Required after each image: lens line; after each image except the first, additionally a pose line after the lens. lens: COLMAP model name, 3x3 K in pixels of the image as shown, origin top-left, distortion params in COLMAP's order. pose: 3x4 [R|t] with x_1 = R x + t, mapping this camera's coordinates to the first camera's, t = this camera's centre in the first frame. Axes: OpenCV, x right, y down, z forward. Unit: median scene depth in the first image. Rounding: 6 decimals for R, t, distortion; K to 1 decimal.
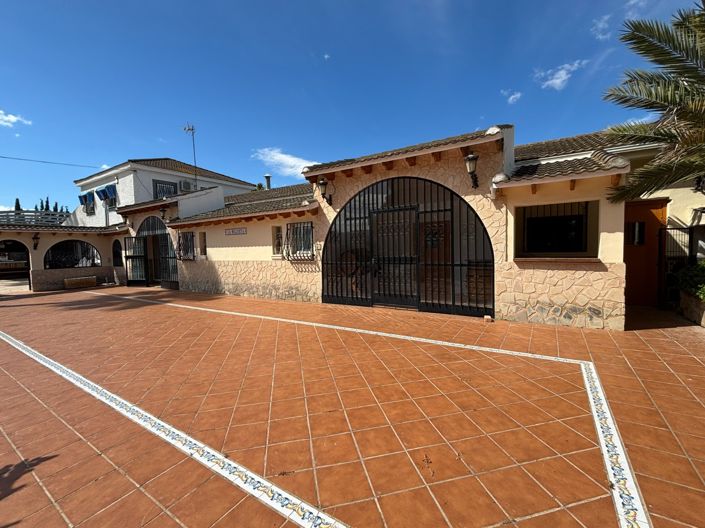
lens RADIAL K [[307.0, 0, 353.7], [0, 307.0, 264.6], [0, 0, 1]] dist [-0.002405, -0.000154]
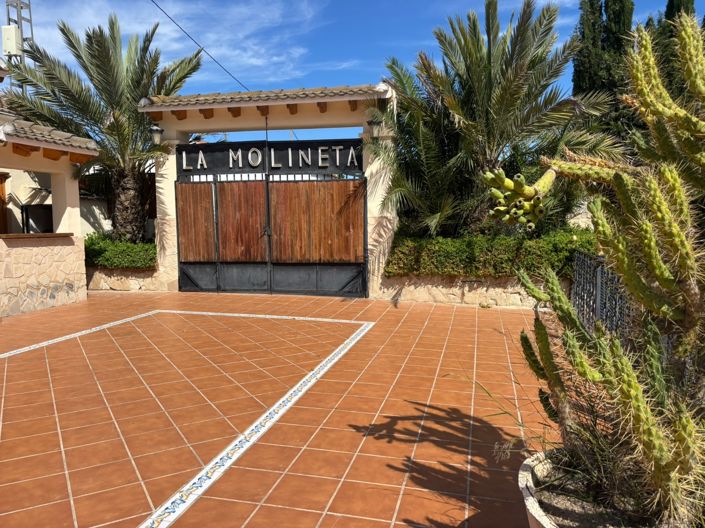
lens RADIAL K [[535.9, 0, 350.8], [0, 535.9, 264.5], [0, 0, 1]] dist [-0.003079, -0.002763]
pose [[-0.323939, -0.049267, 0.944794, -0.918390], [0.065218, 0.995105, 0.074251, 0.010488], [-0.943827, 0.085670, -0.319140, 0.546843]]
